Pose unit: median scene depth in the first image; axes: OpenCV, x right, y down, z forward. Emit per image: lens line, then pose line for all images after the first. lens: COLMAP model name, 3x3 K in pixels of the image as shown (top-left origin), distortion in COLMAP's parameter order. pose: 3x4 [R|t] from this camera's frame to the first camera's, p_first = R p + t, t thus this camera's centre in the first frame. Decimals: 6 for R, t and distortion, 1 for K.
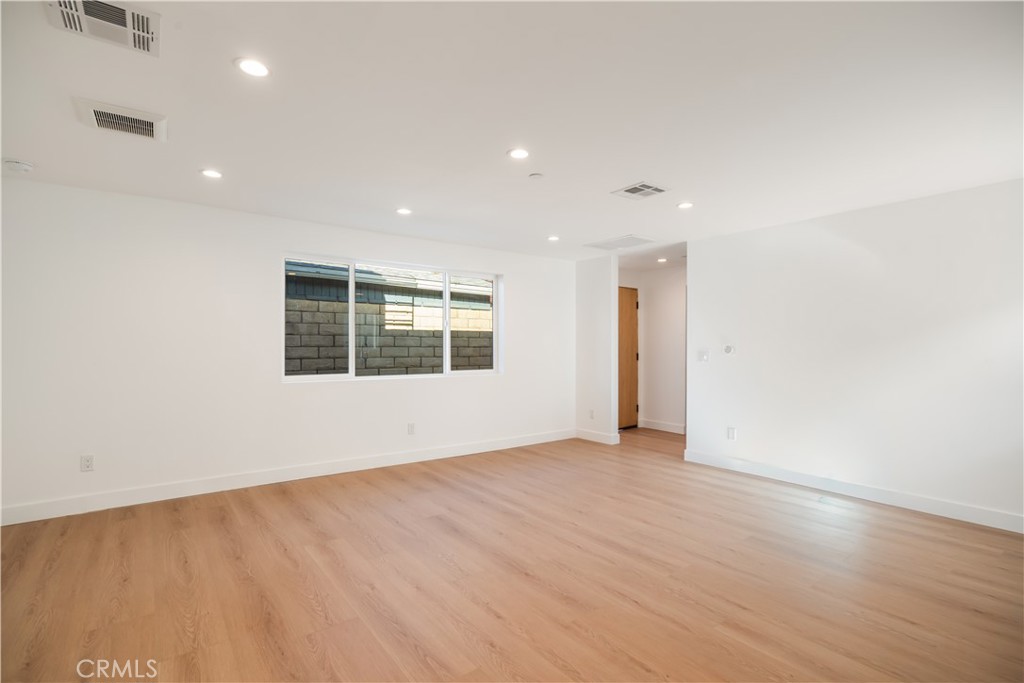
lens RADIAL K [[481.2, 0, 512.0], [0, 481.2, 341.5], [0, 0, 1]] dist [-0.002899, -0.000175]
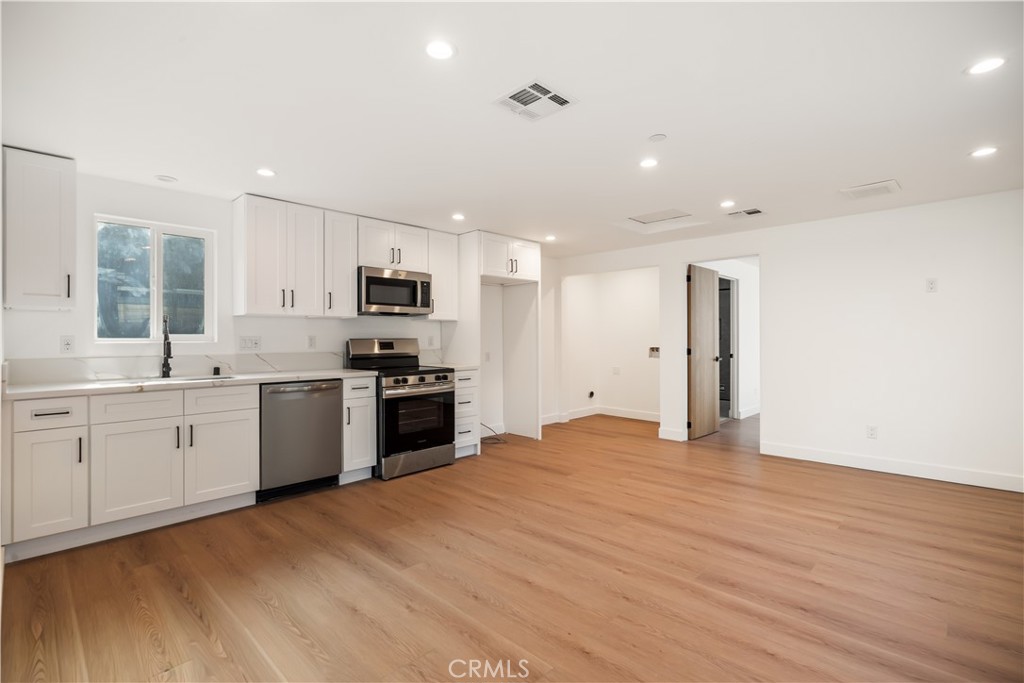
lens RADIAL K [[481.2, 0, 512.0], [0, 481.2, 341.5], [0, 0, 1]] dist [-0.002899, -0.000175]
pose [[-0.988563, 0.003379, -0.150771, 0.477515], [0.002701, 0.999985, 0.004704, 0.016953], [0.150785, 0.004243, -0.988558, 1.981843]]
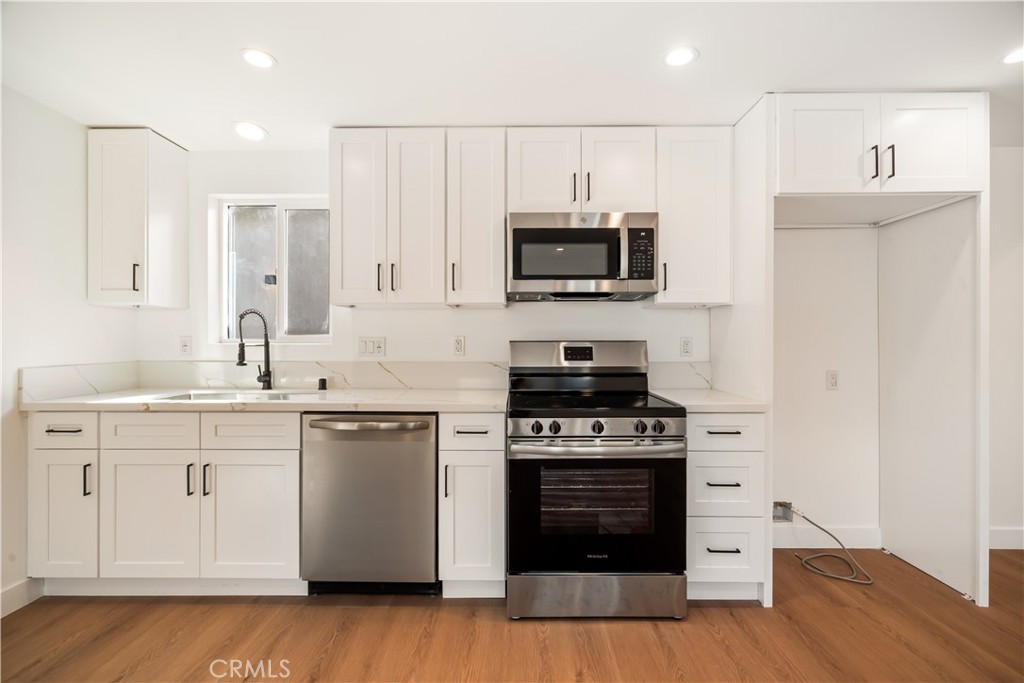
lens RADIAL K [[466.7, 0, 512.0], [0, 466.7, 341.5], [0, 0, 1]] dist [-0.003209, -0.000243]
pose [[-0.790183, -0.003006, 0.612863, 0.212177], [-0.002902, 0.999995, 0.001162, 0.014134], [-0.612864, -0.000860, -0.790188, 1.101376]]
